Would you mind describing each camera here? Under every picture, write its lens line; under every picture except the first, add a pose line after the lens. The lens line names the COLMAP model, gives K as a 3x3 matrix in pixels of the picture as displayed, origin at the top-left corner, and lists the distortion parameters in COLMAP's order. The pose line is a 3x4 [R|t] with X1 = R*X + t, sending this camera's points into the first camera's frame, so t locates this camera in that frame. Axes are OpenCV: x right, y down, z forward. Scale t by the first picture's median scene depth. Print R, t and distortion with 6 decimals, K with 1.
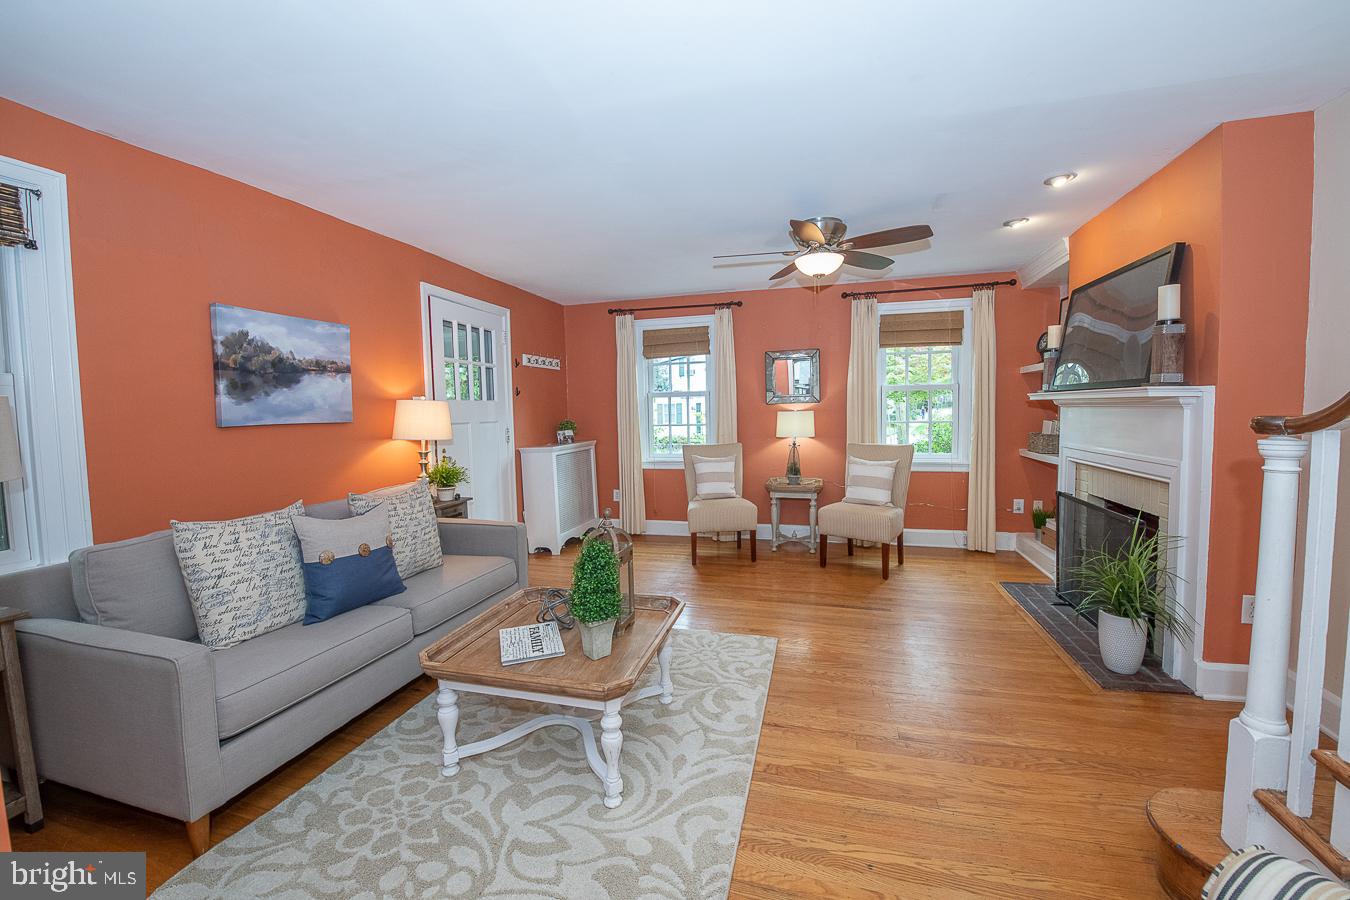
lens RADIAL K [[533.6, 0, 681.1], [0, 533.6, 444.5], [0, 0, 1]] dist [-0.014071, -0.004131]
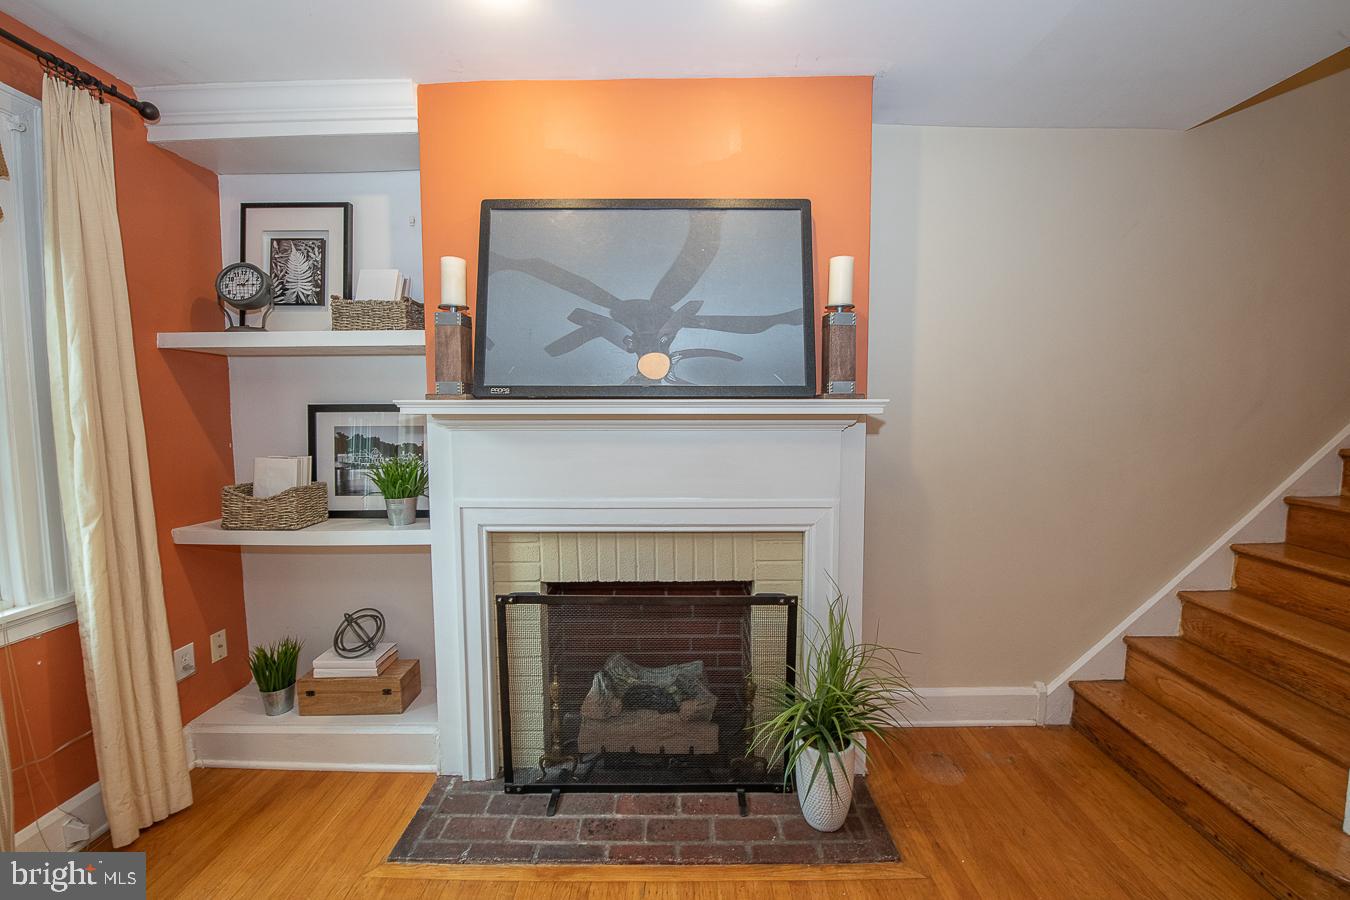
lens RADIAL K [[533.6, 0, 681.1], [0, 533.6, 444.5], [0, 0, 1]] dist [-0.014071, -0.004131]
pose [[-0.259425, -0.047439, 0.964597, 0.232942], [0.070063, 0.995237, 0.067789, -0.096361], [-0.963218, 0.085169, -0.254866, 1.190462]]
